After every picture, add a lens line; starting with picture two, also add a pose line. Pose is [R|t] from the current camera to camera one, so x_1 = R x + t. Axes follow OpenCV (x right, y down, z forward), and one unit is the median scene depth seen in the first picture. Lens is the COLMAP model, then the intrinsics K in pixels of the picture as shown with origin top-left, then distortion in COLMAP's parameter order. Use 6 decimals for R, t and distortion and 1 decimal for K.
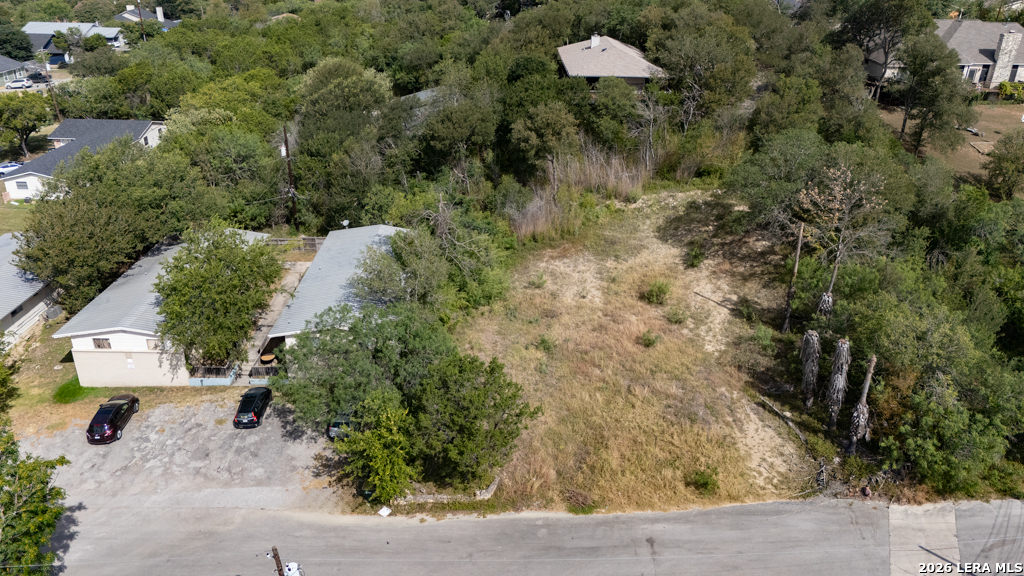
lens RADIAL K [[751.0, 0, 511.9], [0, 751.0, 285.1], [0, 0, 1]] dist [0.058832, -0.053121]
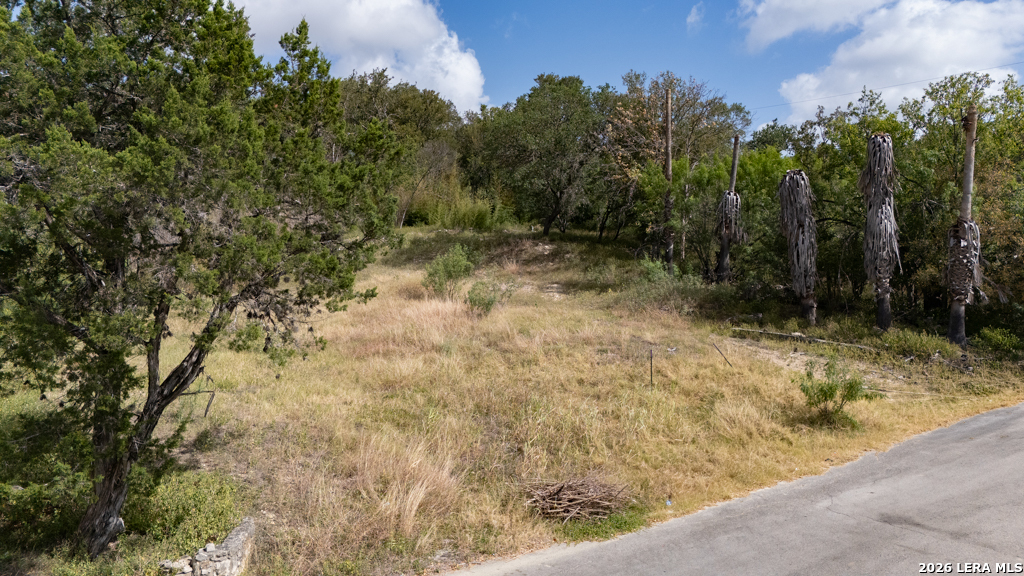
lens RADIAL K [[751.0, 0, 511.4], [0, 751.0, 290.2], [0, 0, 1]] dist [0.058832, -0.053121]
pose [[0.844337, -0.017227, 0.535535, -0.064515], [0.238358, 0.907216, -0.346618, 0.244435], [-0.479875, 0.420311, 0.770103, 0.614025]]
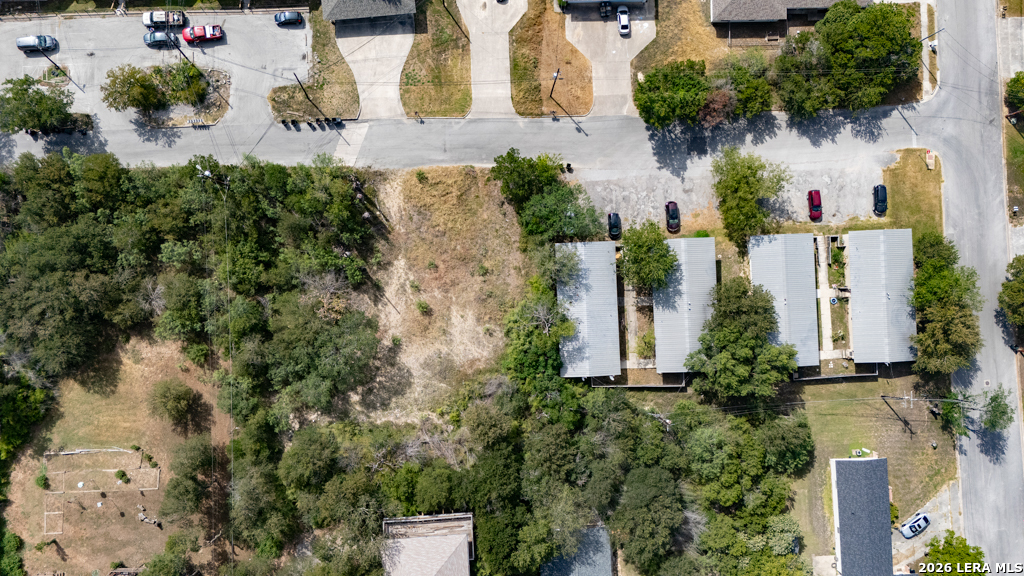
lens RADIAL K [[751.0, 0, 513.2], [0, 751.0, 283.6], [0, 0, 1]] dist [0.058832, -0.053121]
pose [[-0.997498, 0.041179, -0.057466, 0.084183], [-0.069453, -0.418973, 0.905338, -1.798779], [0.013204, 0.907064, 0.420785, 0.212322]]
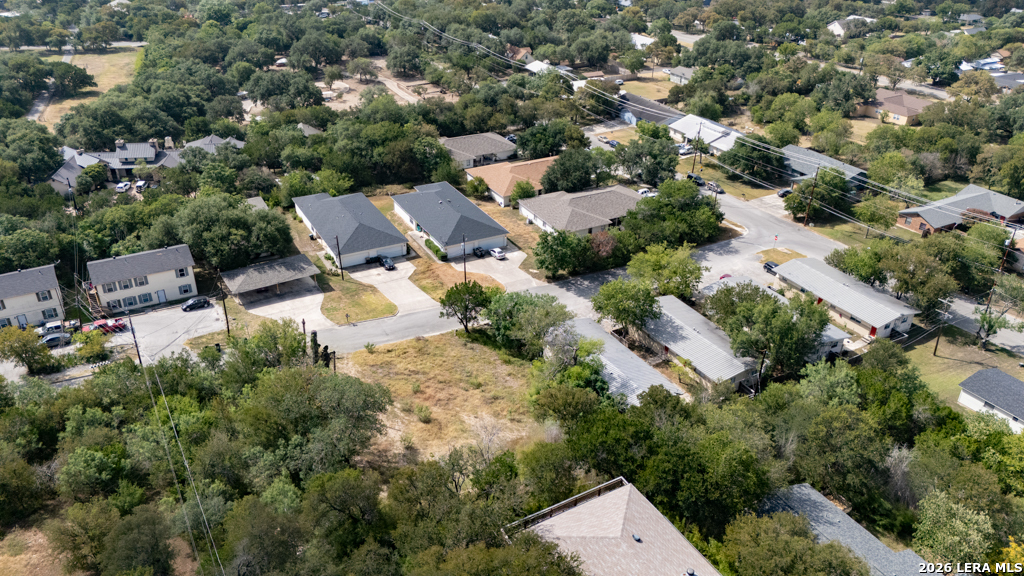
lens RADIAL K [[751.0, 0, 511.1], [0, 751.0, 288.9], [0, 0, 1]] dist [0.058832, -0.053121]
pose [[-0.871524, 0.207493, -0.444289, 0.704986], [-0.239913, 0.609772, 0.755394, -1.380393], [0.427653, 0.764935, -0.481651, 1.745866]]
